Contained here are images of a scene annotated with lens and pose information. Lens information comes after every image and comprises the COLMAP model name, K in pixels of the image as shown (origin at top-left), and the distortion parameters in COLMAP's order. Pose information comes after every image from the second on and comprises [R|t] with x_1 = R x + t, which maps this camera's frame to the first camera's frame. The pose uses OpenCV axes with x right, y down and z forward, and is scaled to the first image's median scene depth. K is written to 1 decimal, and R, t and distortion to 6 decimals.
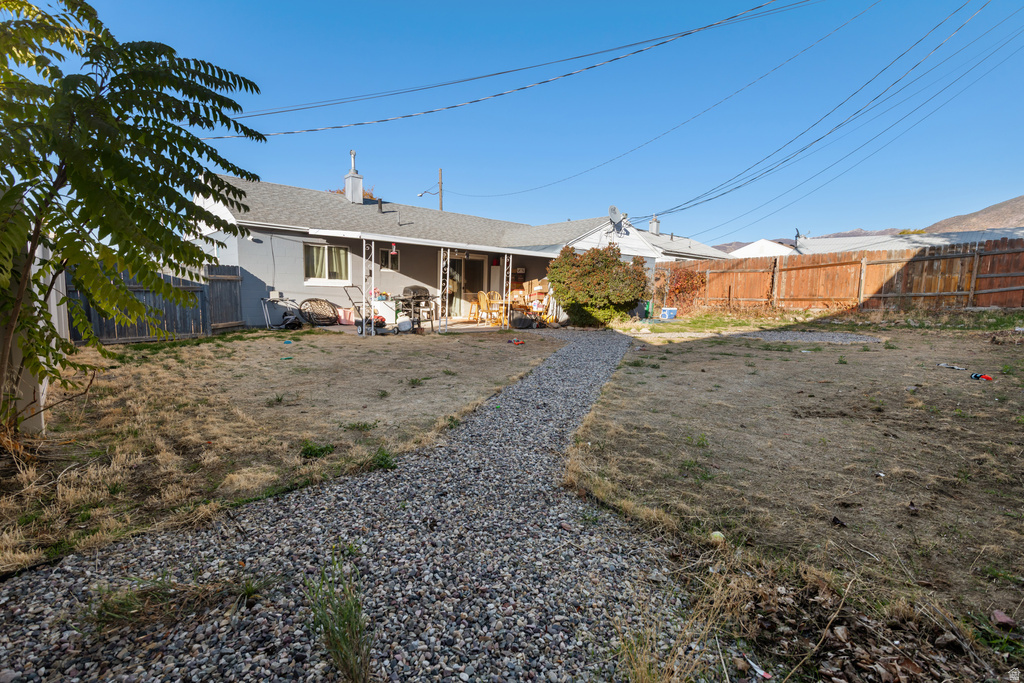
lens RADIAL K [[462.3, 0, 516.5], [0, 462.3, 337.1], [0, 0, 1]] dist [0.009935, -0.000382]
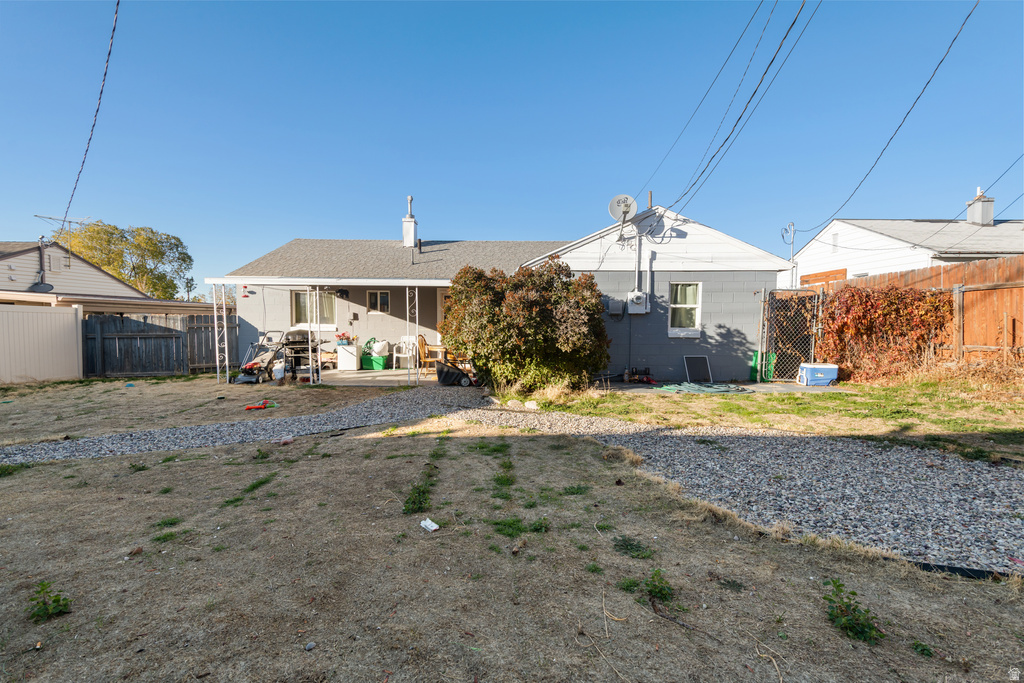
lens RADIAL K [[462.3, 0, 516.5], [0, 462.3, 337.1], [0, 0, 1]] dist [0.009935, -0.000382]
pose [[0.708004, 0.001760, -0.706207, 0.620971], [-0.062716, 0.996203, -0.060392, -0.057030], [0.703419, 0.087048, 0.705425, 0.551223]]
